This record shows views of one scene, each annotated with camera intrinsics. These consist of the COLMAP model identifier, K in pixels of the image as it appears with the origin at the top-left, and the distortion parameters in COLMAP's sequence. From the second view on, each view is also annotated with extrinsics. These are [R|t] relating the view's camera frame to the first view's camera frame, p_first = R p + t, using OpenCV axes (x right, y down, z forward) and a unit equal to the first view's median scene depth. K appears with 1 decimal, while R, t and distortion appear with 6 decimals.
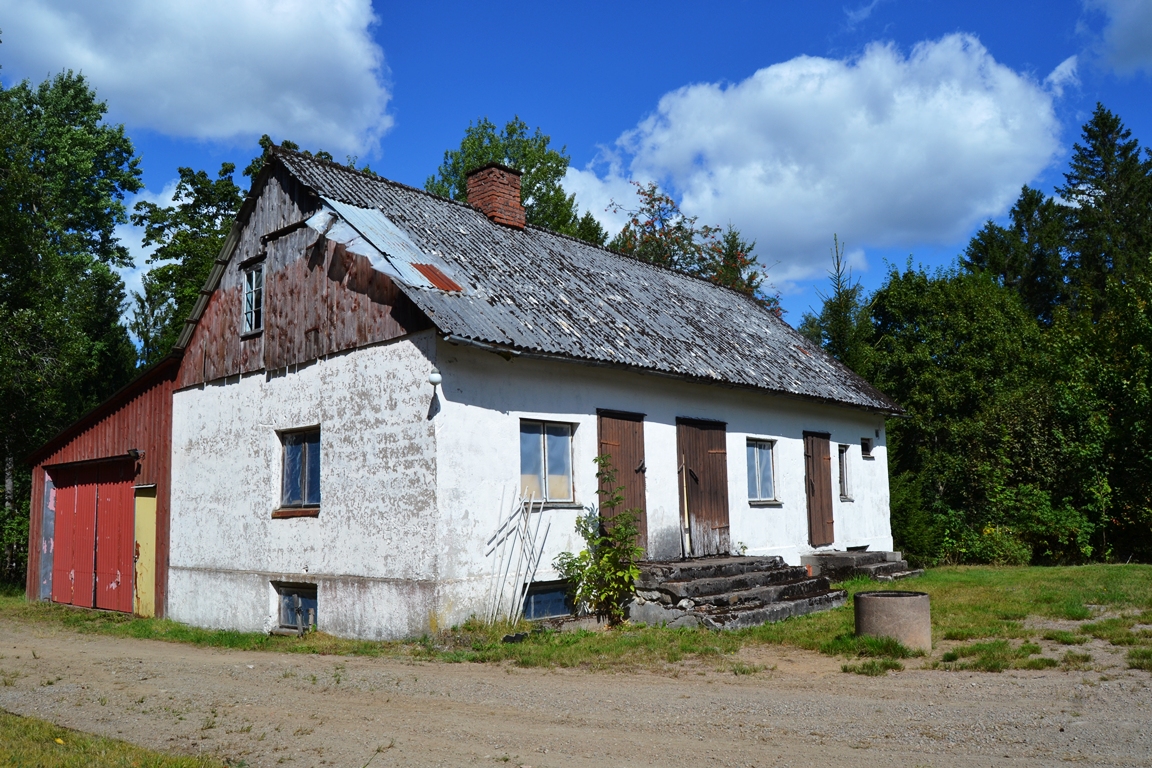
lens RADIAL K [[907.7, 0, 574.2], [0, 907.7, 381.8], [0, 0, 1]] dist [-0.065026, 0.004278]
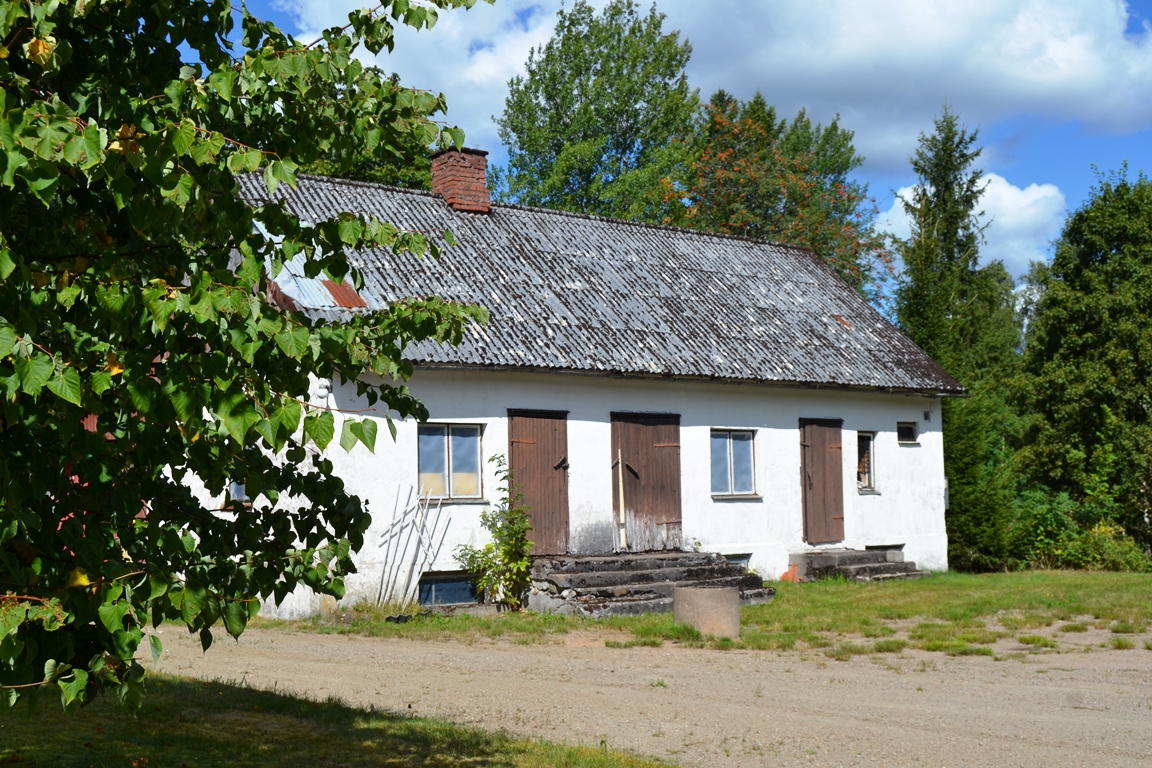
lens RADIAL K [[1292.1, 0, 576.8], [0, 1292.1, 386.1], [0, 0, 1]] dist [-0.032743, 0.000000]
pose [[0.982052, -0.010419, -0.188325, 0.348237], [0.021904, 0.998017, 0.059010, -0.075469], [0.187337, -0.062076, 0.980332, -0.402429]]
